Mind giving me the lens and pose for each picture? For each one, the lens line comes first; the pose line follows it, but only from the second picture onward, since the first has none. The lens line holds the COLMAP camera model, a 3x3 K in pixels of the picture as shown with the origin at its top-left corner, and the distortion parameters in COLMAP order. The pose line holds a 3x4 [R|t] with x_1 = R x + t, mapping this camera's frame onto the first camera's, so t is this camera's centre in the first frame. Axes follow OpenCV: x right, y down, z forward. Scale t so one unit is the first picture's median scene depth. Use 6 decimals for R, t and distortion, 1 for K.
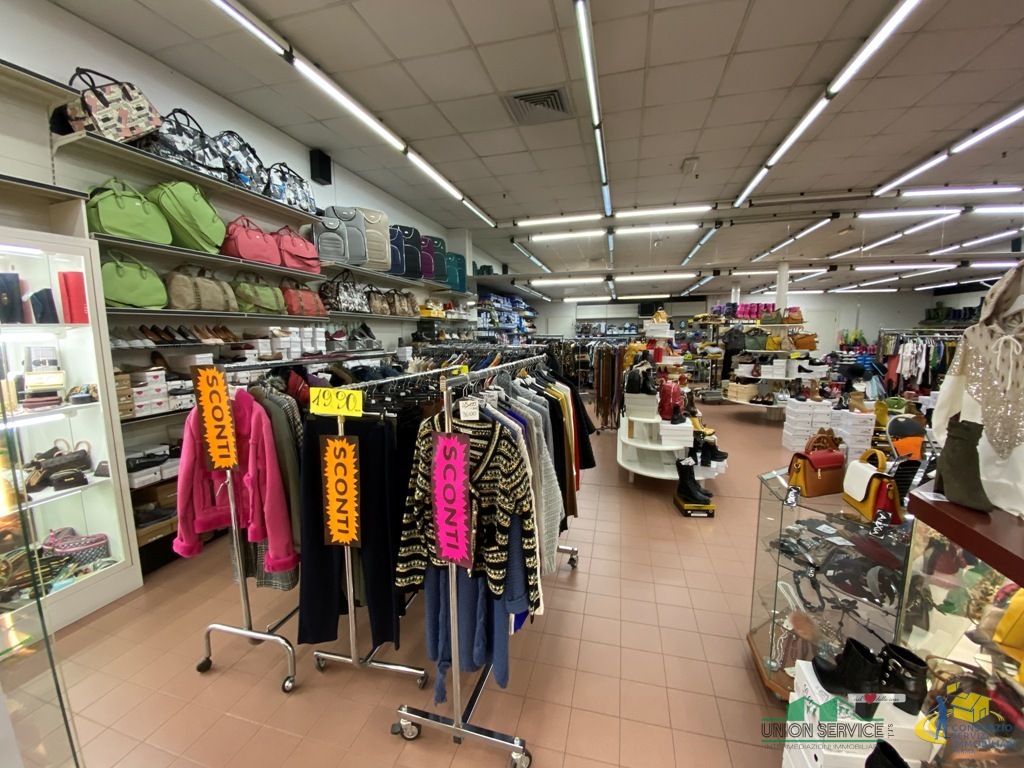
lens RADIAL K [[442.8, 0, 477.1], [0, 442.8, 383.4], [0, 0, 1]] dist [0.016483, -0.018018]
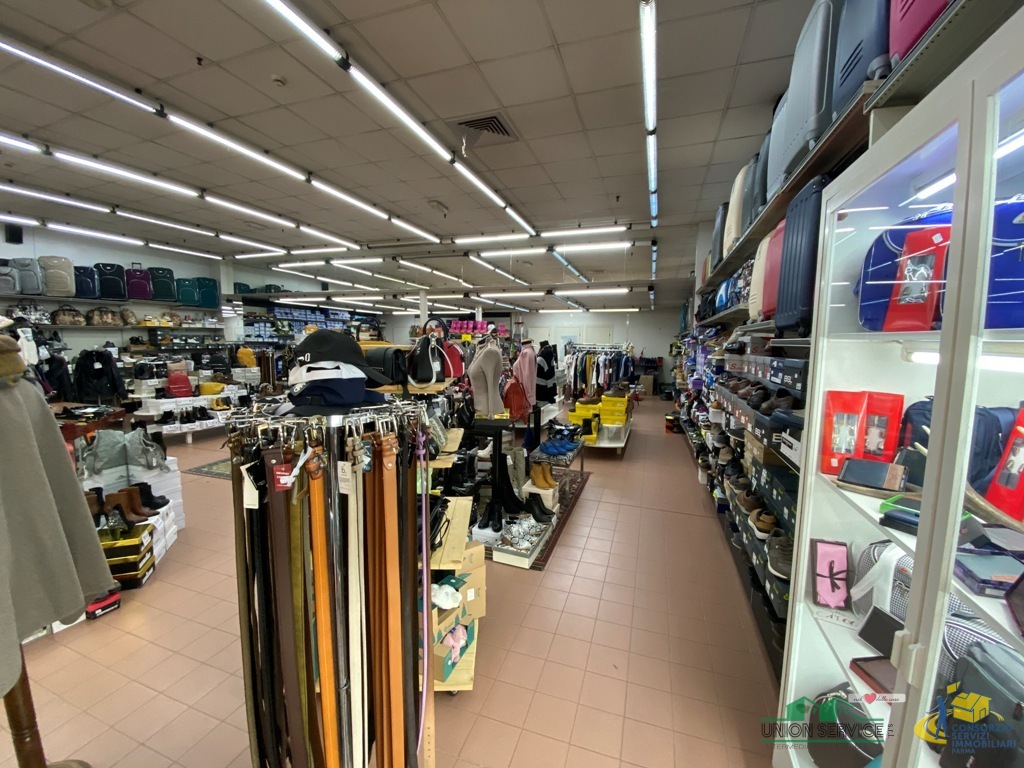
lens RADIAL K [[442.8, 0, 508.8], [0, 442.8, 403.9], [0, 0, 1]] dist [0.016483, -0.018018]
pose [[0.998143, 0.022897, -0.056444, 1.289392], [-0.021518, 0.999458, 0.024914, 0.043251], [0.056984, -0.023653, 0.998095, -0.410748]]
